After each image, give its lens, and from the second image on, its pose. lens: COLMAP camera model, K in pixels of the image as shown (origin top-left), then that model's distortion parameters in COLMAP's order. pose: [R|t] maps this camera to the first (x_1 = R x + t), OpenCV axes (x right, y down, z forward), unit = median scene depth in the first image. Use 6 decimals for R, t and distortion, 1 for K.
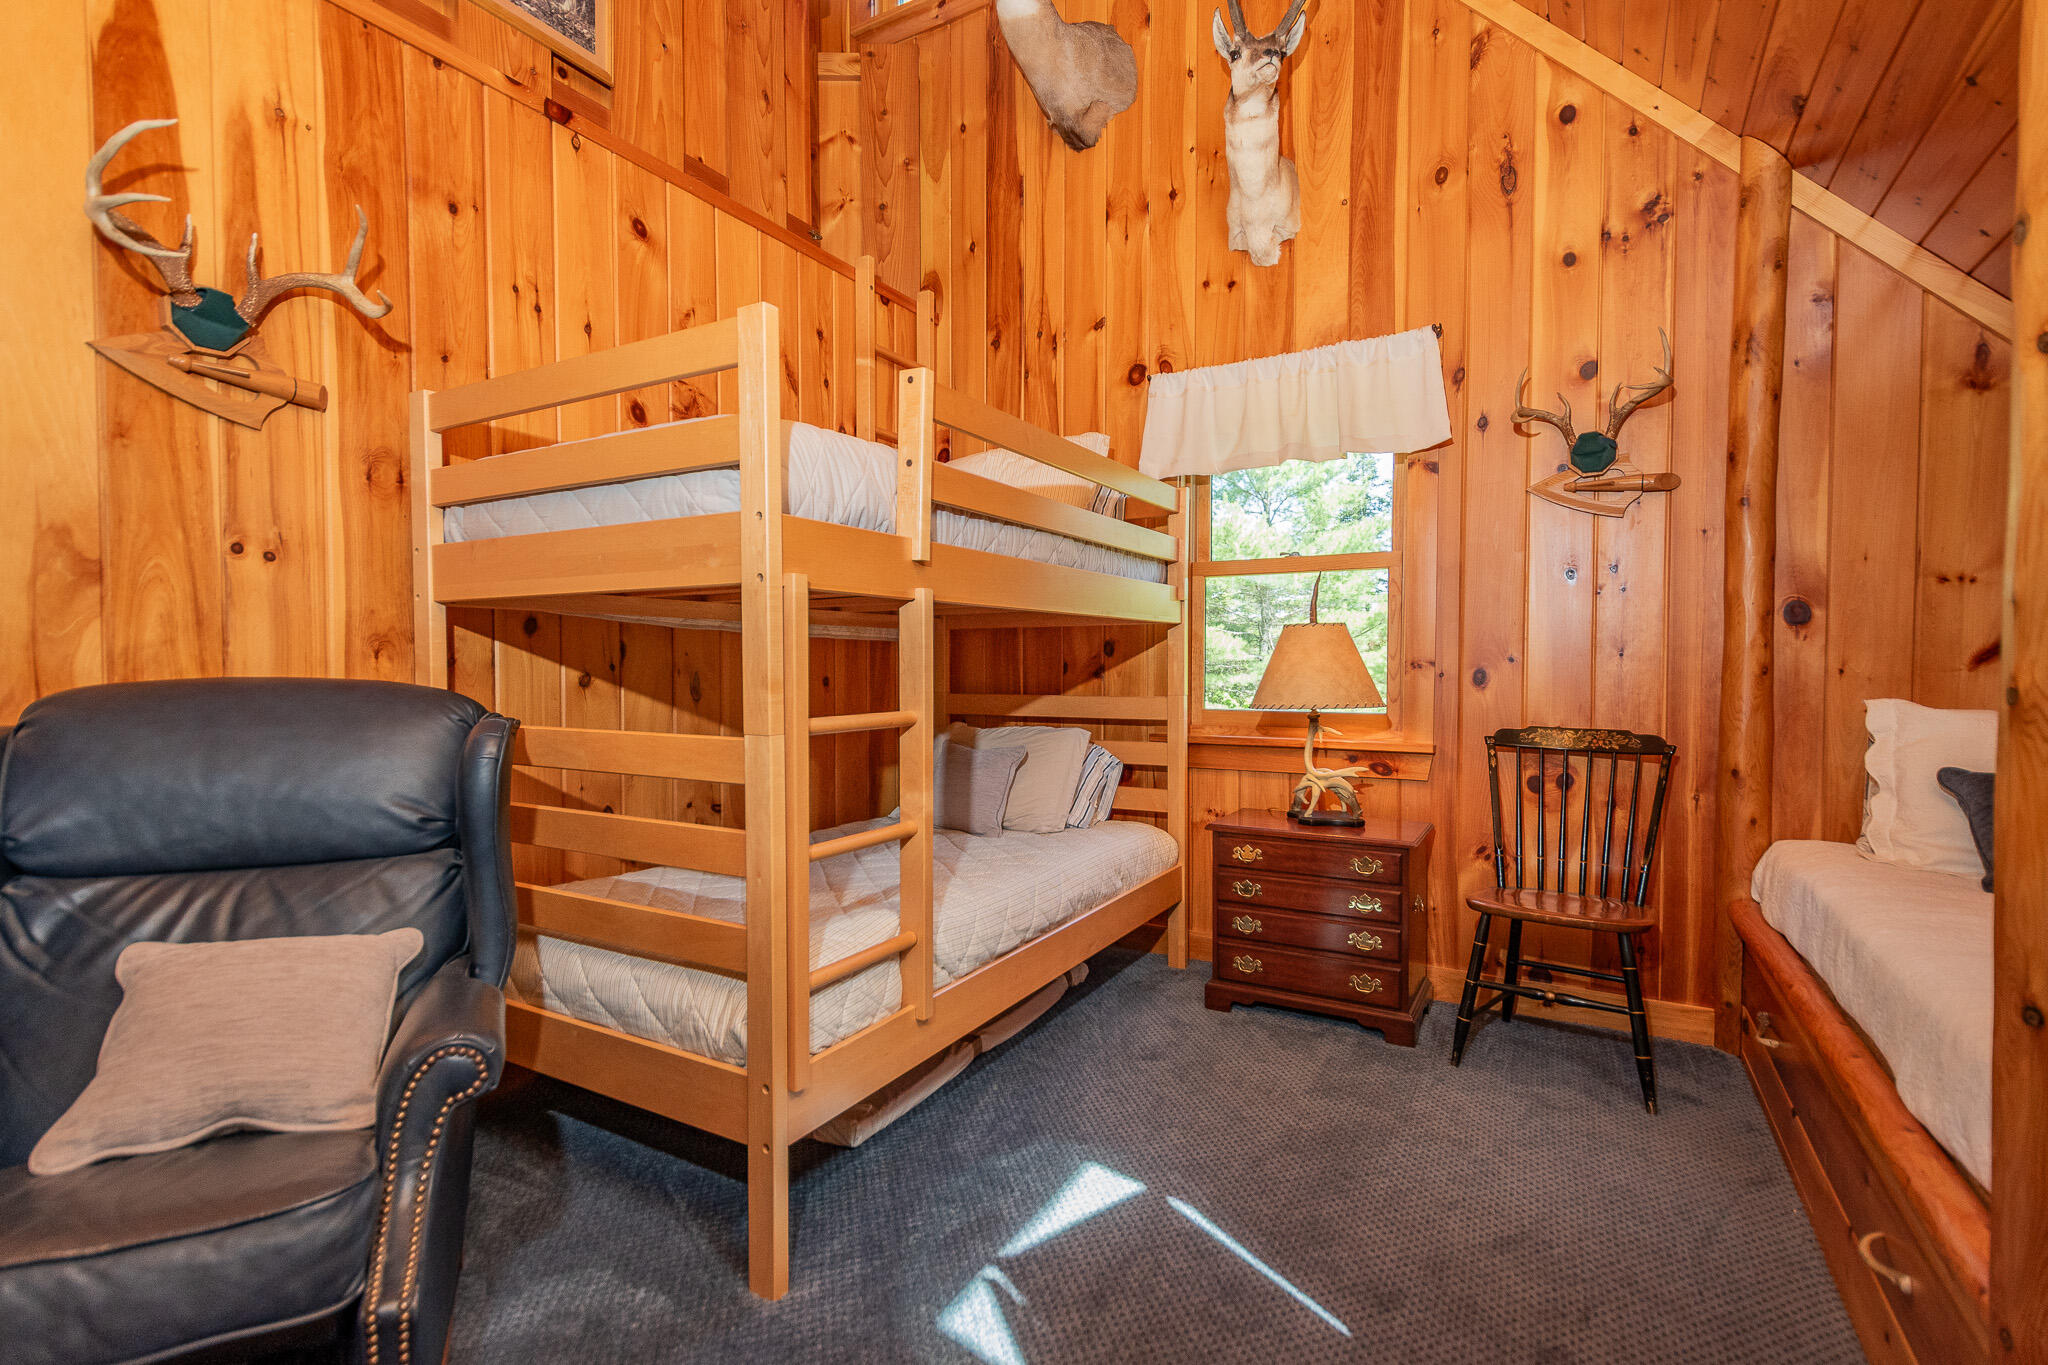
lens RADIAL K [[912.9, 0, 1038.4], [0, 912.9, 689.7], [0, 0, 1]] dist [0.017961, -0.007607]
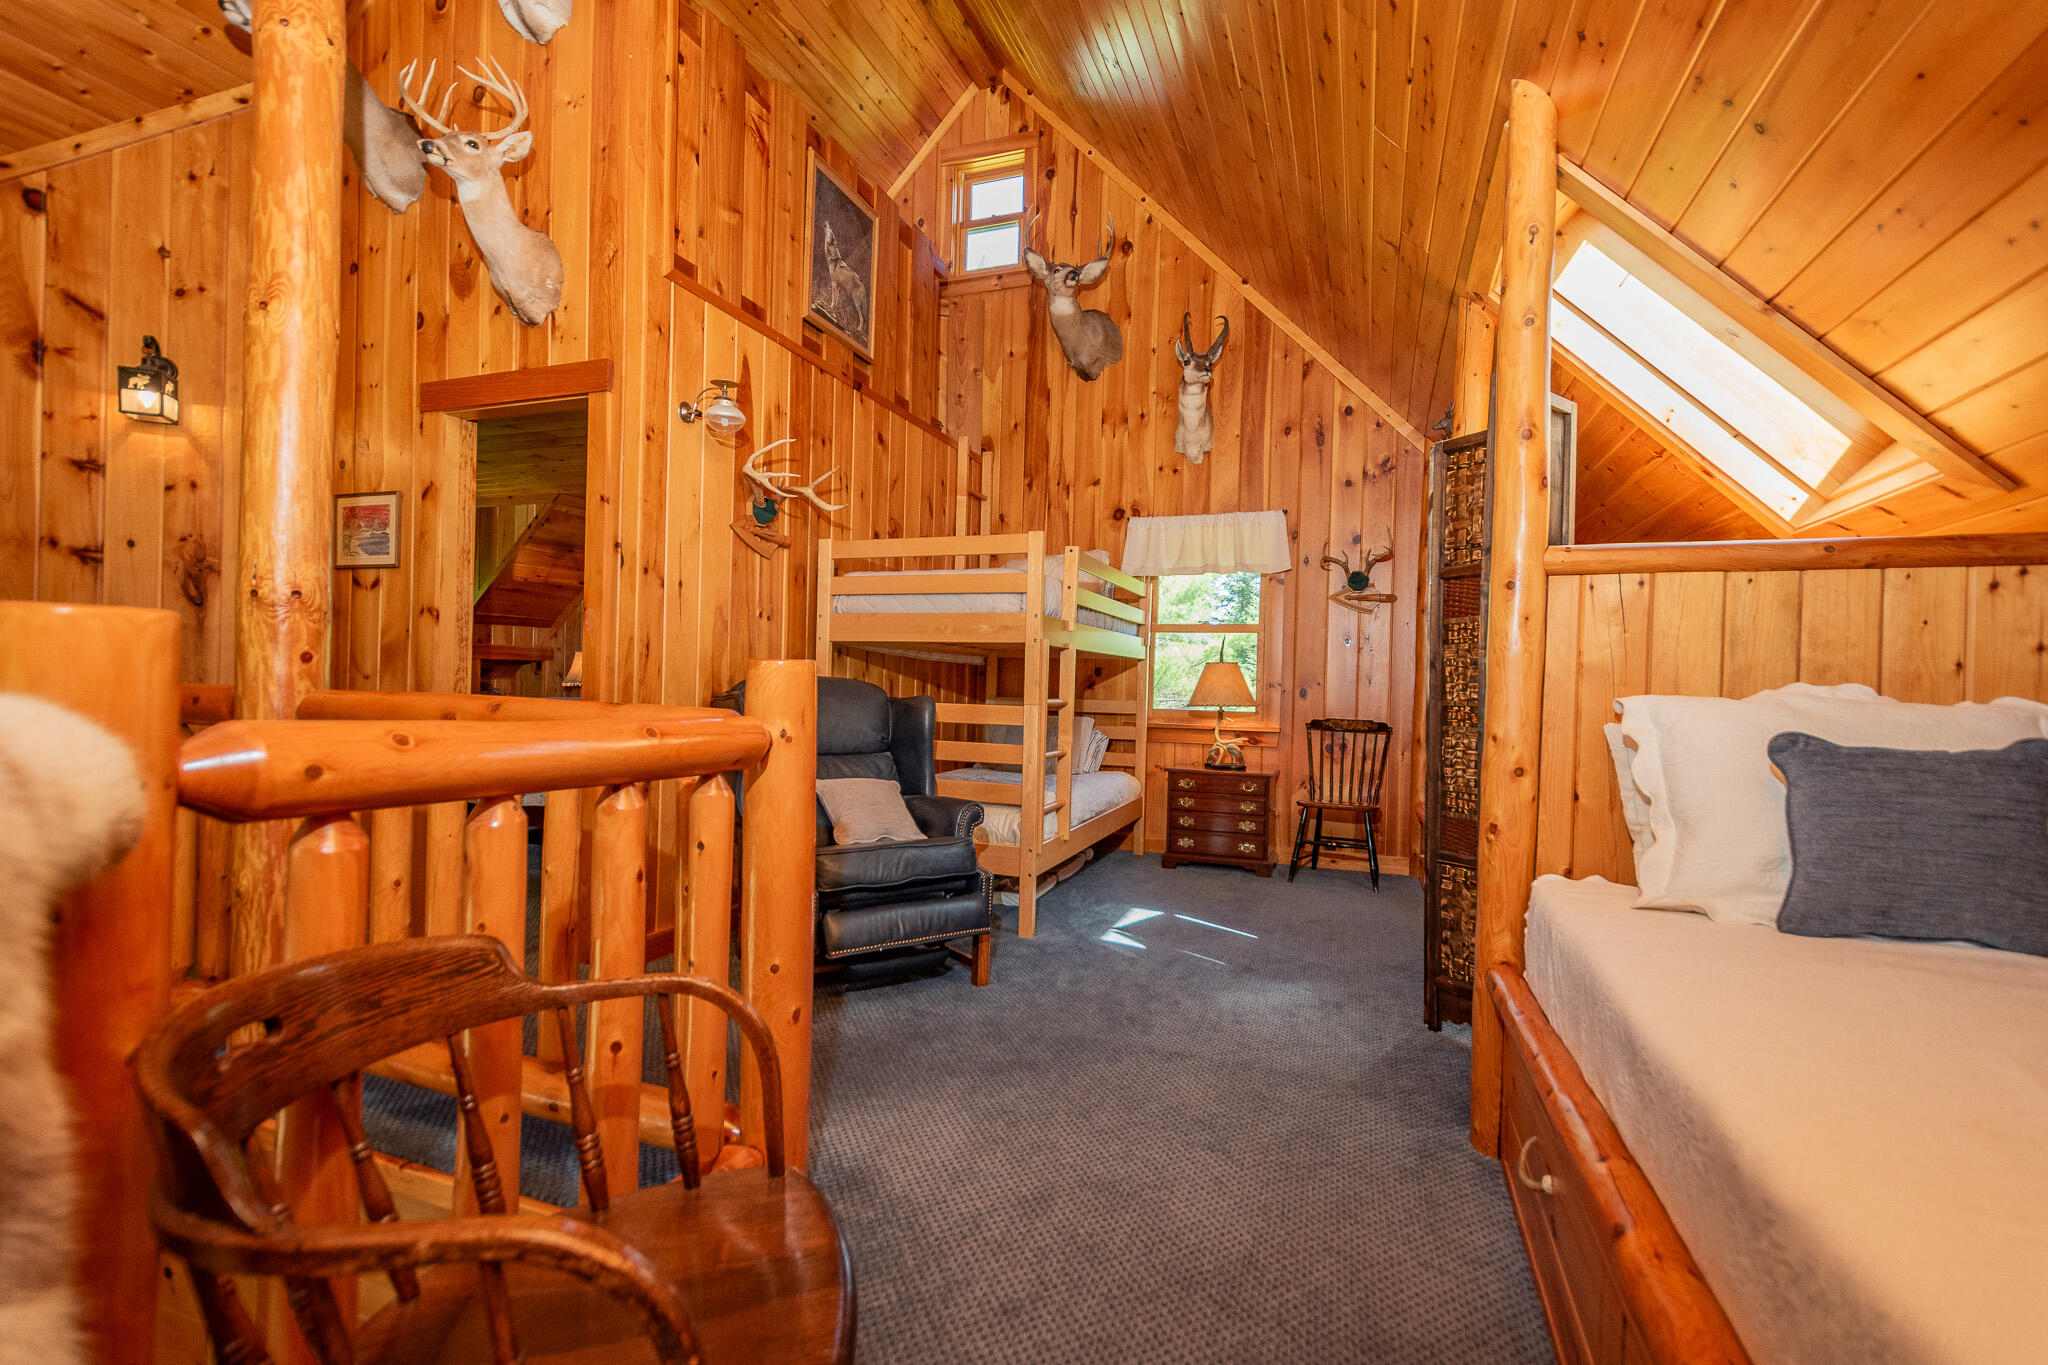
lens RADIAL K [[912.9, 0, 1018.8], [0, 912.9, 689.0], [0, 0, 1]] dist [0.017961, -0.007607]
pose [[0.986523, 0.025844, 0.161571, -0.411752], [-0.022128, 0.999449, -0.024757, 0.038336], [-0.162121, 0.020848, 0.986551, -0.785845]]
